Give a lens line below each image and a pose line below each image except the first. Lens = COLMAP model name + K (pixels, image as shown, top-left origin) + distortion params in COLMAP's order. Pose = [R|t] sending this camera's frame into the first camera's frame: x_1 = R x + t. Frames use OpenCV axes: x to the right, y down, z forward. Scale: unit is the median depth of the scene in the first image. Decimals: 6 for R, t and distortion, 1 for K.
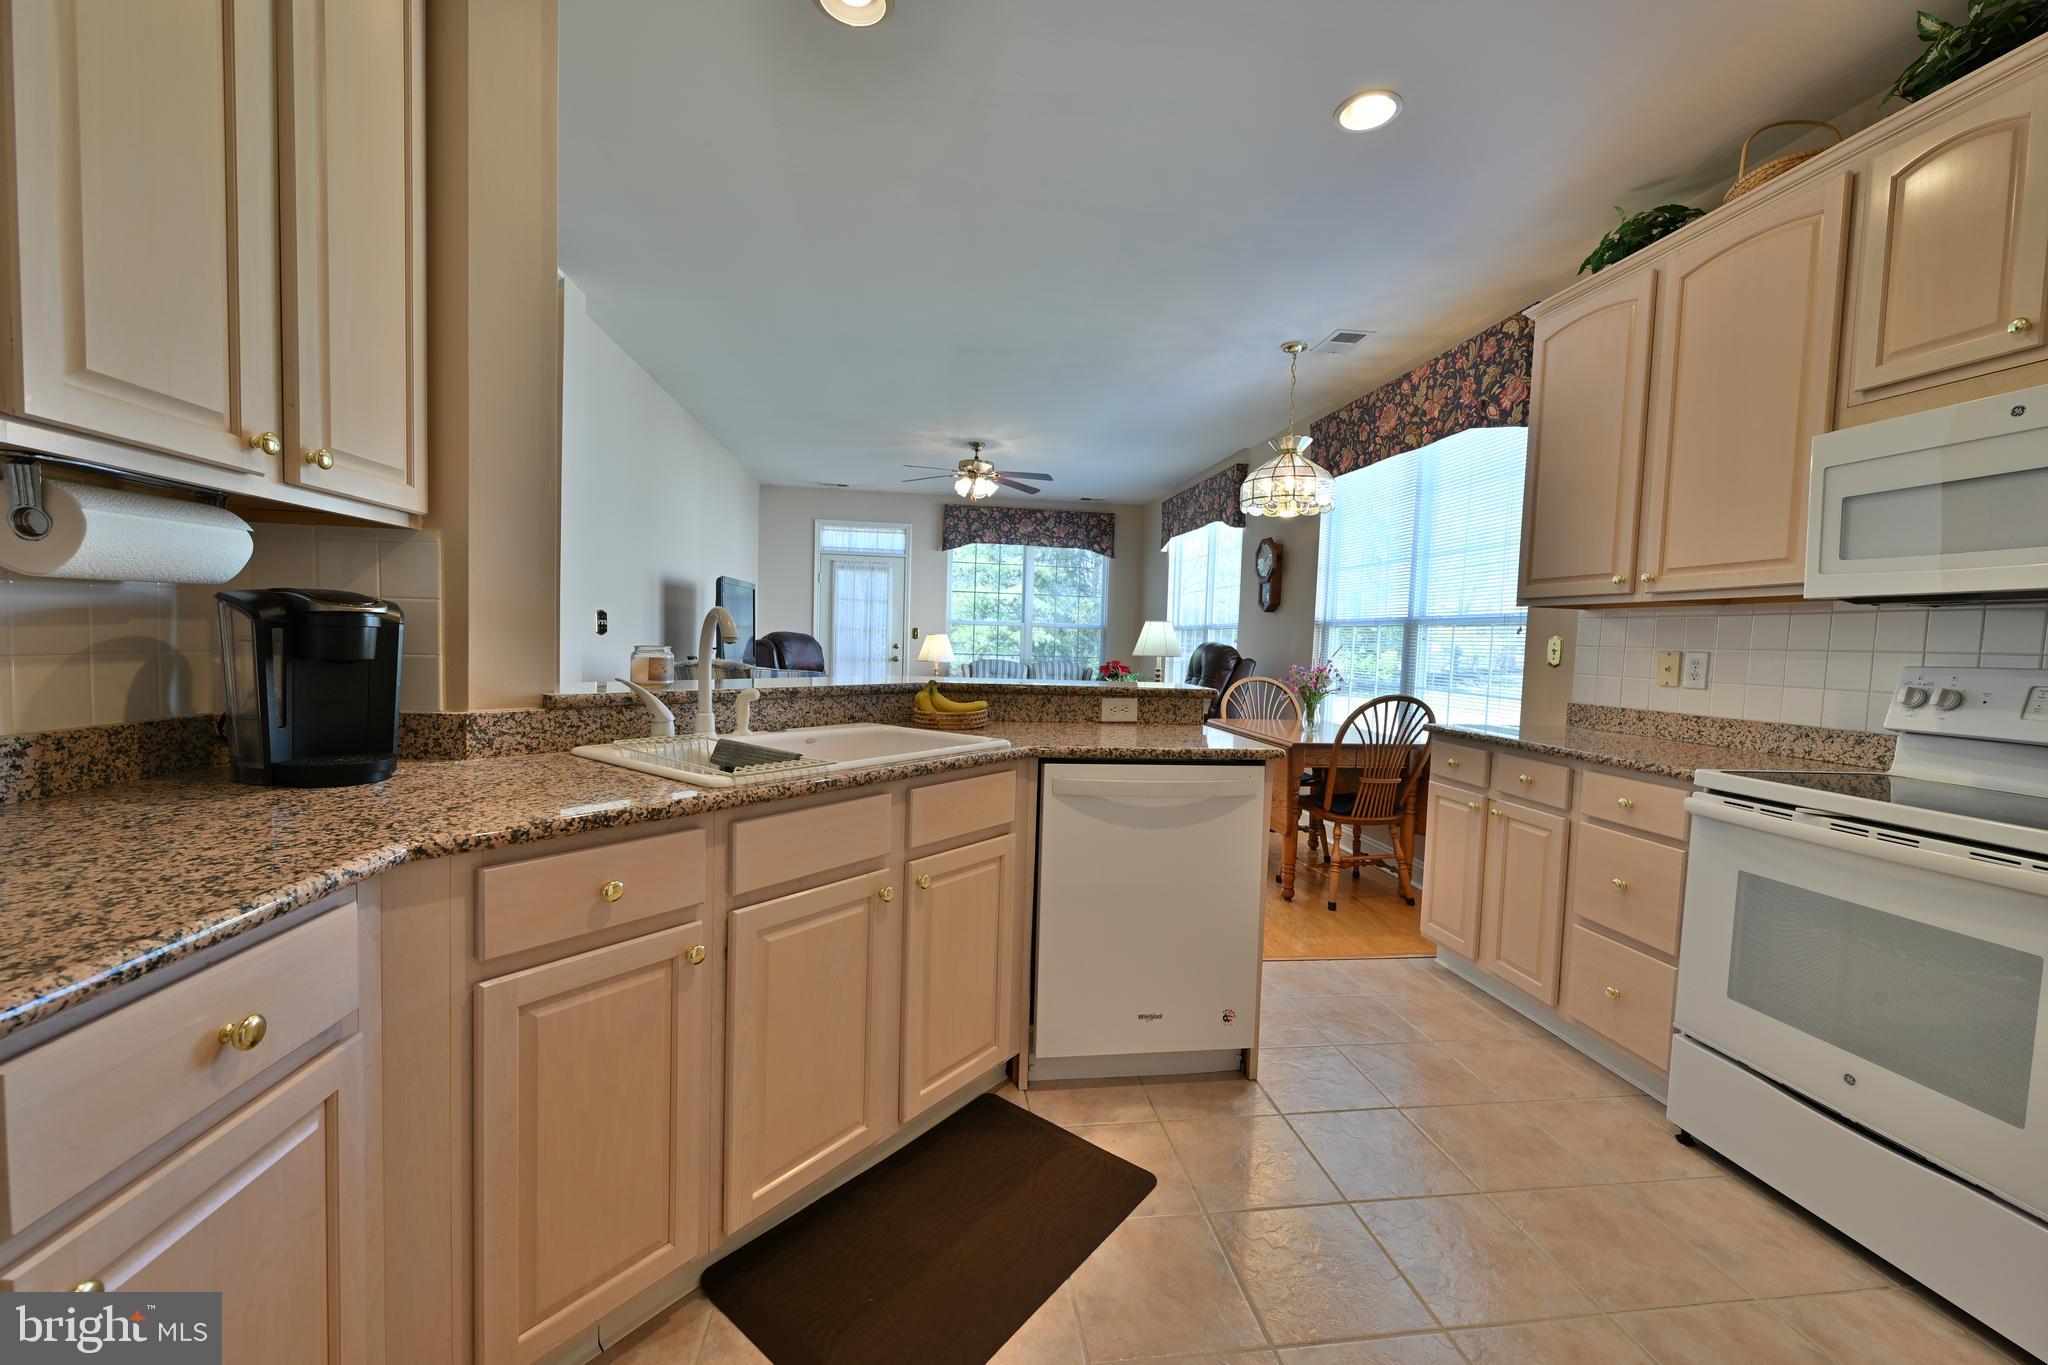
lens RADIAL K [[794.8, 0, 1029.2], [0, 794.8, 681.7], [0, 0, 1]] dist [-0.001781, 0.000173]
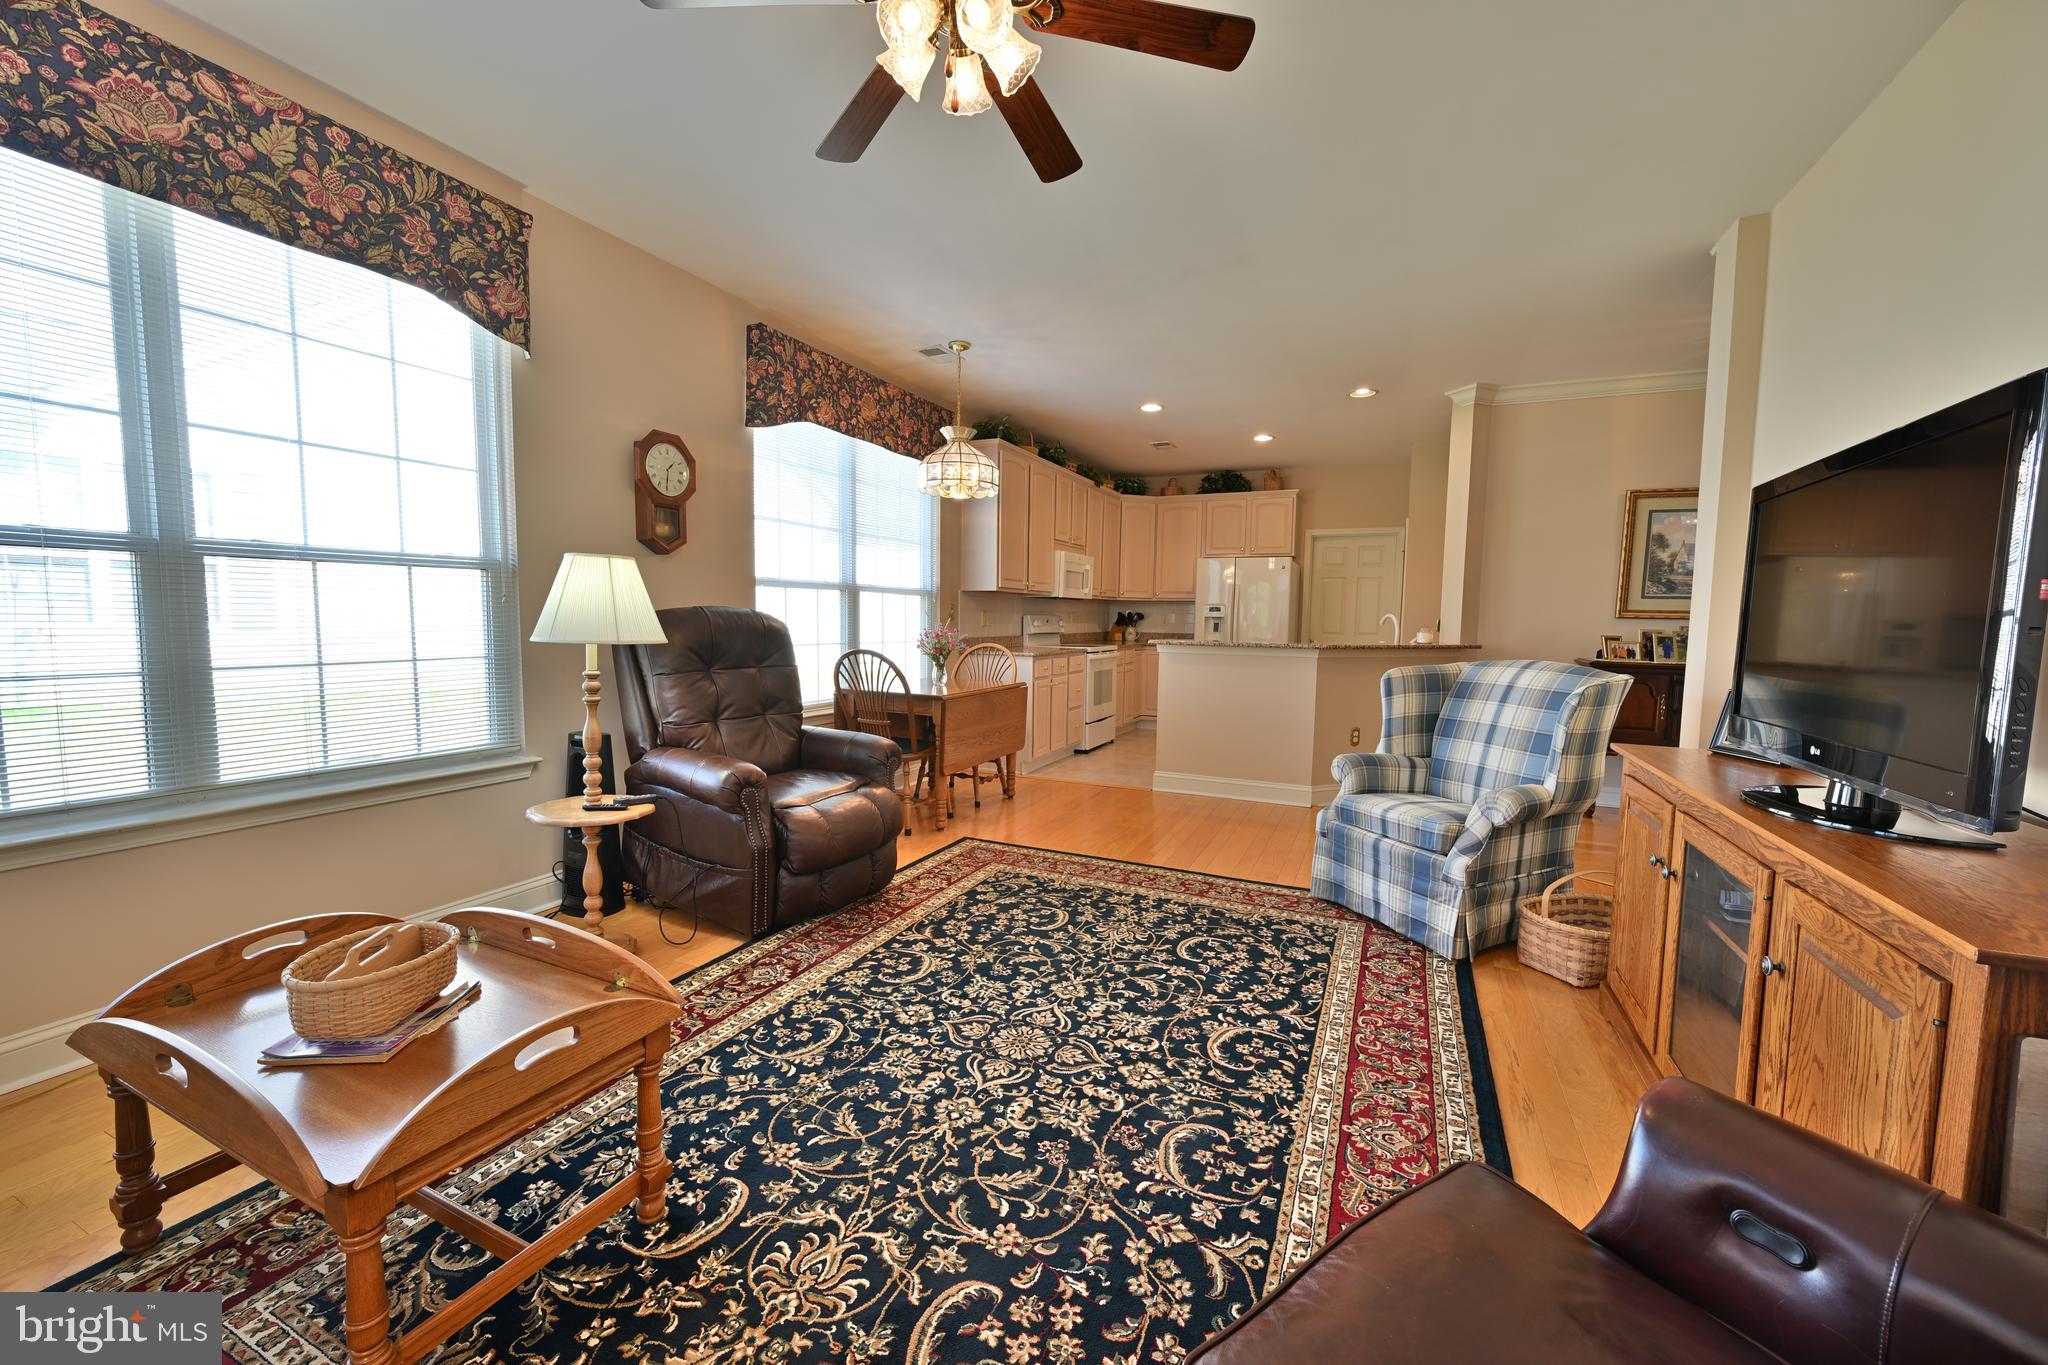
lens RADIAL K [[794.8, 0, 1027.4], [0, 794.8, 682.8], [0, 0, 1]] dist [-0.001781, 0.000173]
pose [[-0.838620, -0.089438, 0.537325, -0.198174], [-0.011386, 0.989091, 0.146863, -0.059577], [-0.544598, 0.117044, -0.830490, 0.983277]]
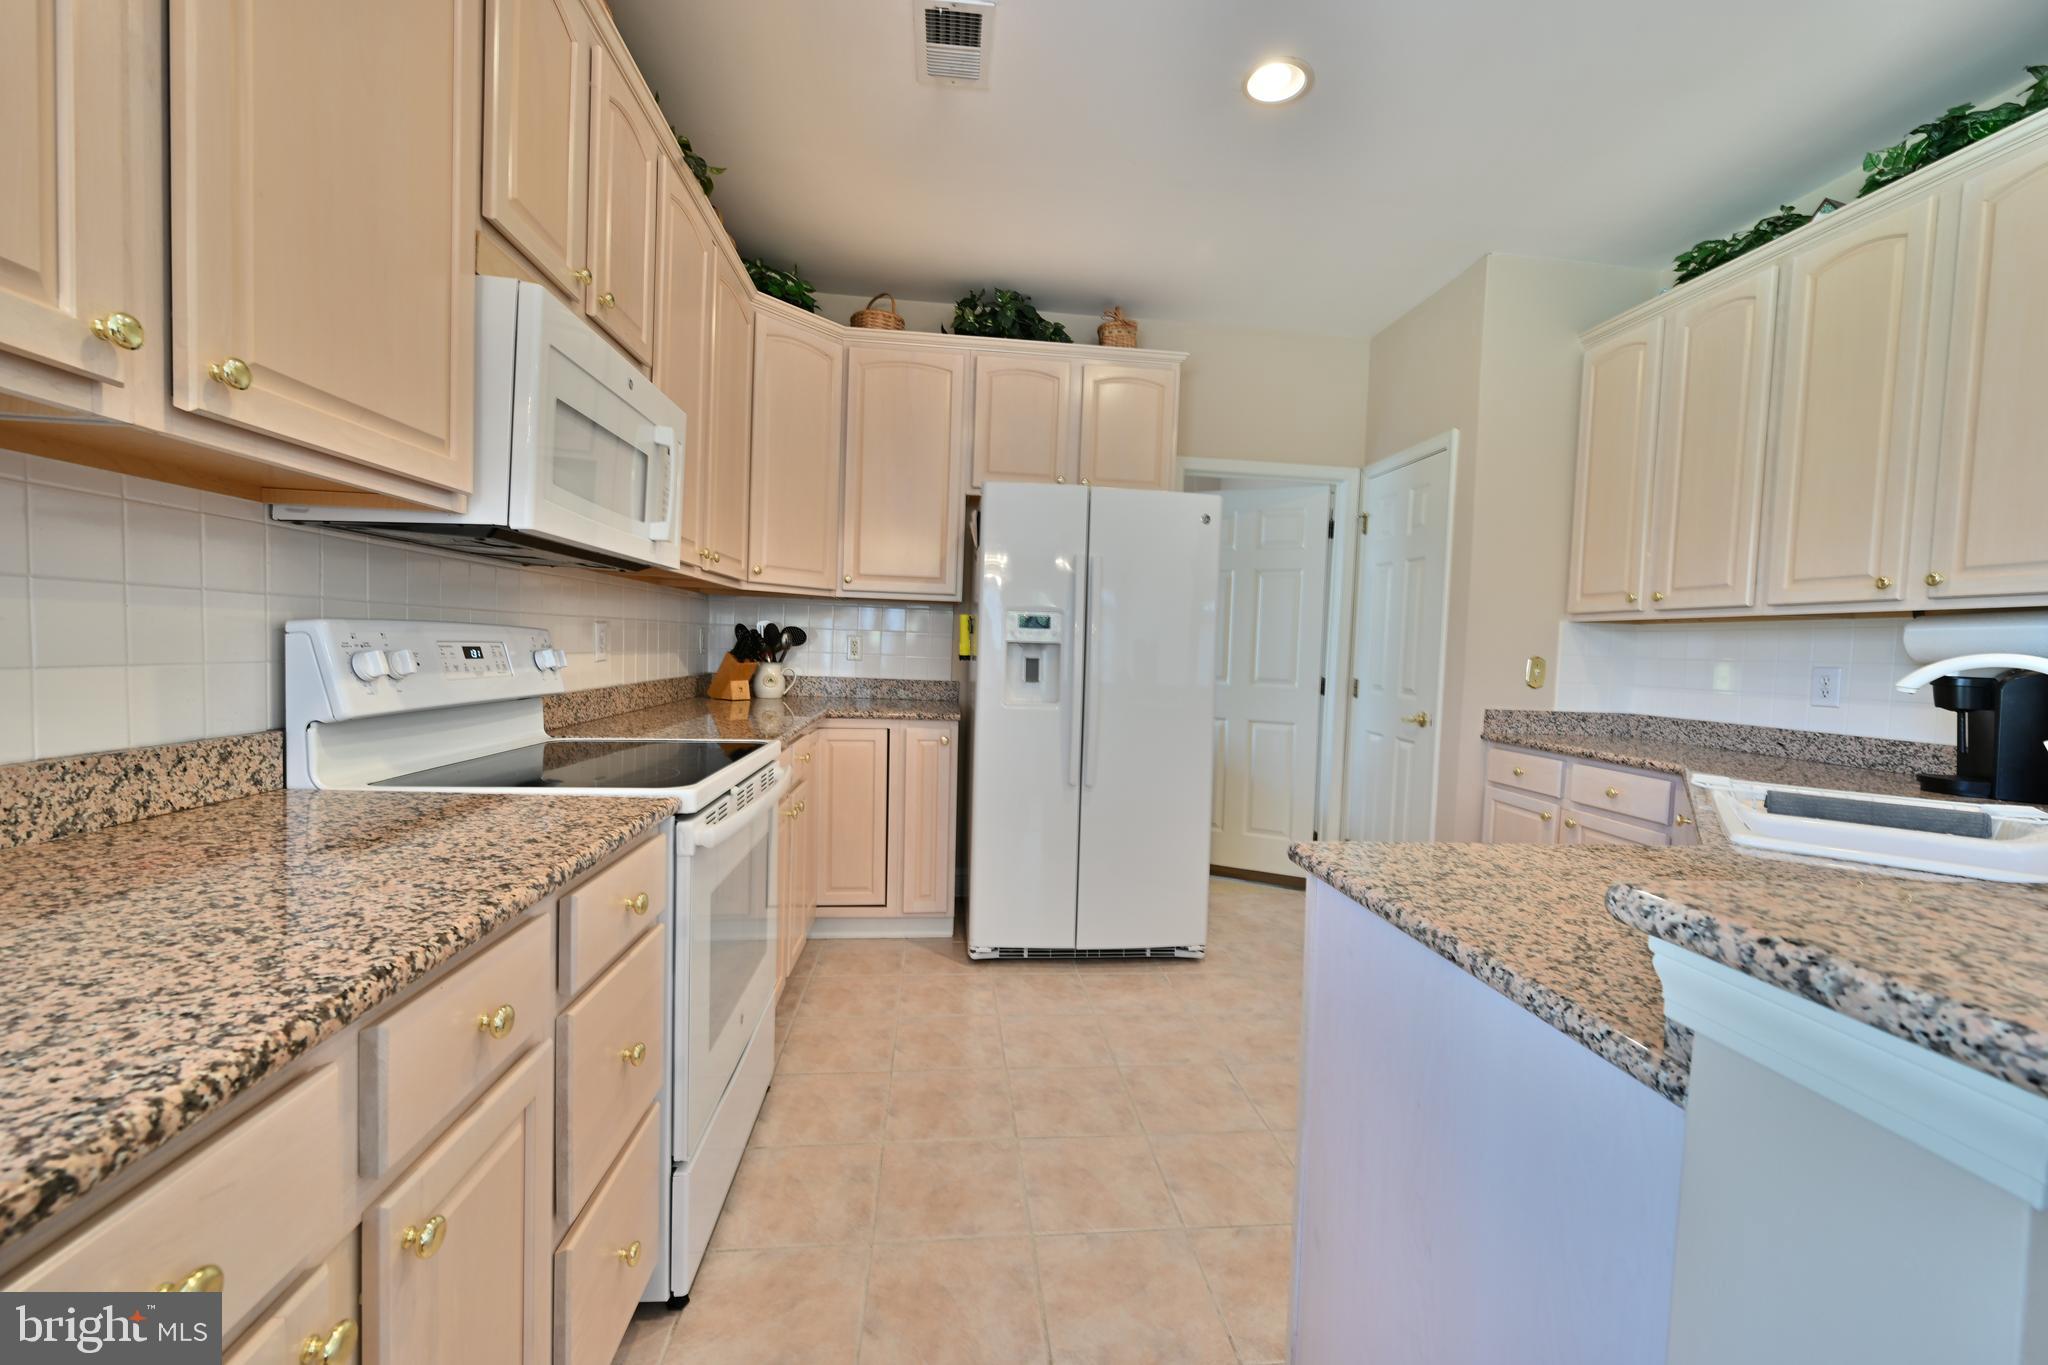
lens RADIAL K [[794.8, 0, 1022.1], [0, 794.8, 678.2], [0, 0, 1]] dist [-0.001781, 0.000173]
pose [[-0.997124, -0.068817, 0.031753, 0.130638], [-0.065549, 0.993366, 0.094486, -0.017076], [-0.038045, 0.092133, -0.995020, 0.403045]]
